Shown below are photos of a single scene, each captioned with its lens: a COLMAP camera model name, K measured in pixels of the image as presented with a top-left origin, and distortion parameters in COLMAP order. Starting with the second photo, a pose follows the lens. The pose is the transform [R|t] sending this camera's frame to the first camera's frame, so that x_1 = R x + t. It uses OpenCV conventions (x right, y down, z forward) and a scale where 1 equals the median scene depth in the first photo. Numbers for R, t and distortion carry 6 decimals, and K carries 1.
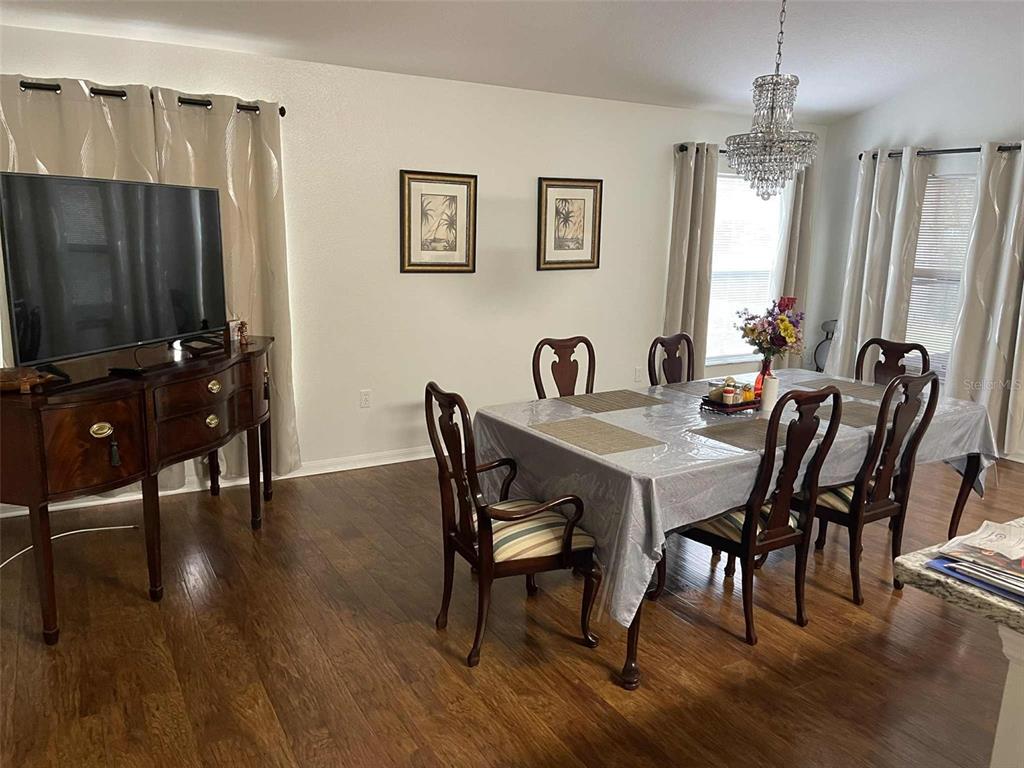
lens RADIAL K [[775.5, 0, 512.0], [0, 775.5, 384.0], [0, 0, 1]] dist [0.086598, -0.114071]
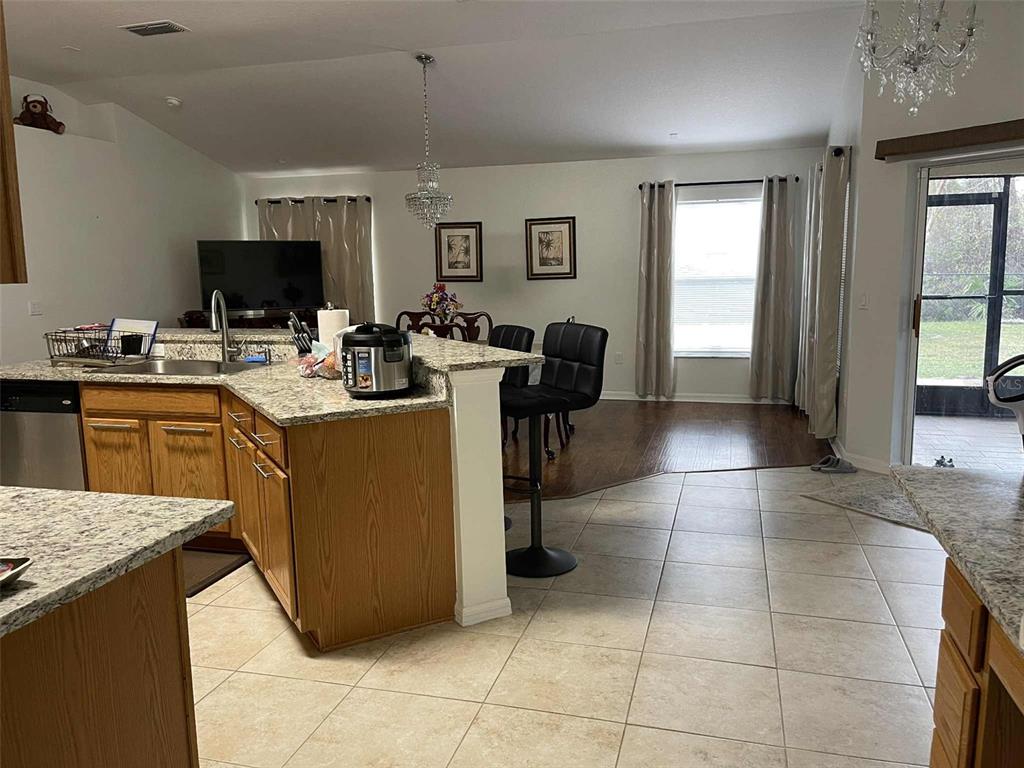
lens RADIAL K [[775.5, 0, 512.0], [0, 775.5, 384.0], [0, 0, 1]] dist [0.086598, -0.114071]
pose [[0.695313, 0.071974, -0.715094, 1.155204], [-0.109684, 0.993944, -0.006610, 0.070434], [0.710288, 0.083031, 0.698997, -0.058852]]
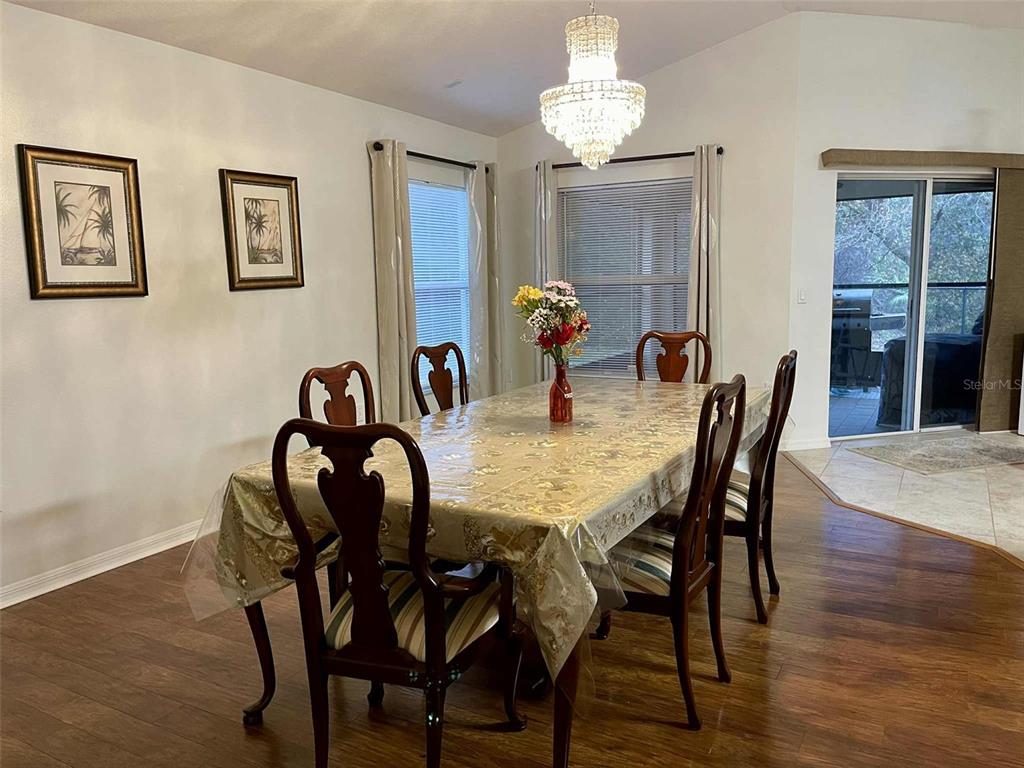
lens RADIAL K [[775.5, 0, 512.0], [0, 775.5, 384.0], [0, 0, 1]] dist [0.086598, -0.114071]
pose [[0.862396, -0.111091, 0.493895, -0.123965], [0.141780, 0.989583, -0.024978, 0.001997], [-0.485976, 0.091565, 0.869163, 0.220419]]
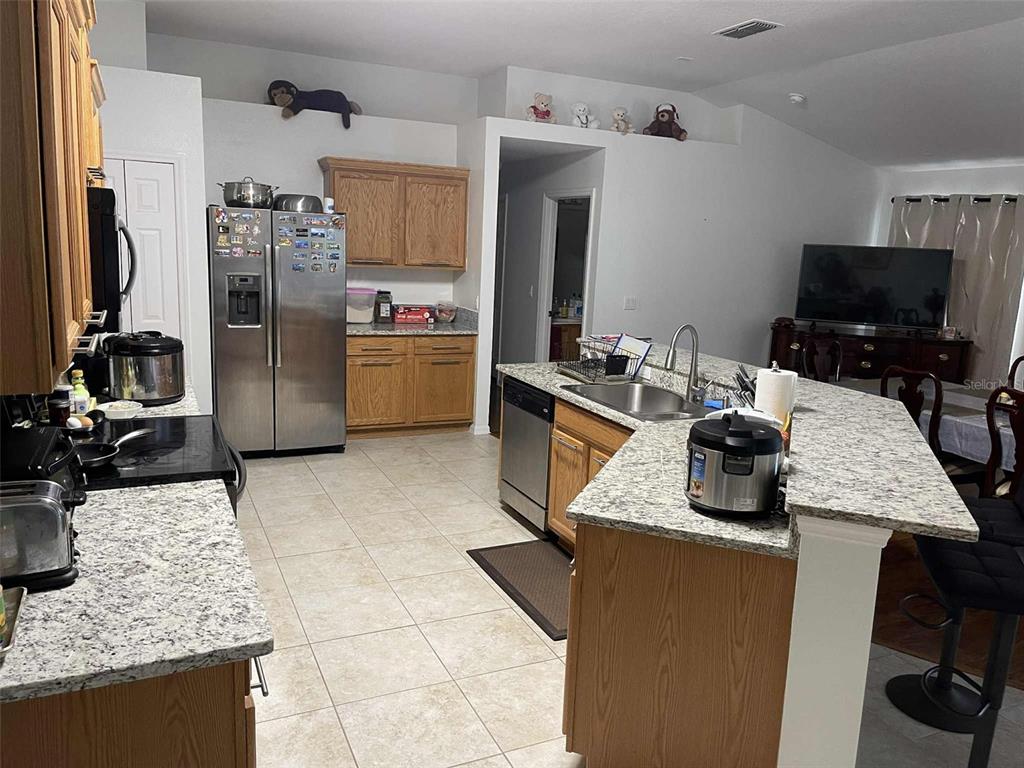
lens RADIAL K [[775.5, 0, 512.0], [0, 775.5, 384.0], [0, 0, 1]] dist [0.086598, -0.114071]
pose [[-0.090550, 0.164507, -0.982211, 1.110912], [-0.243972, 0.952545, 0.182030, -0.035423], [0.965546, 0.256115, -0.046118, 0.164487]]
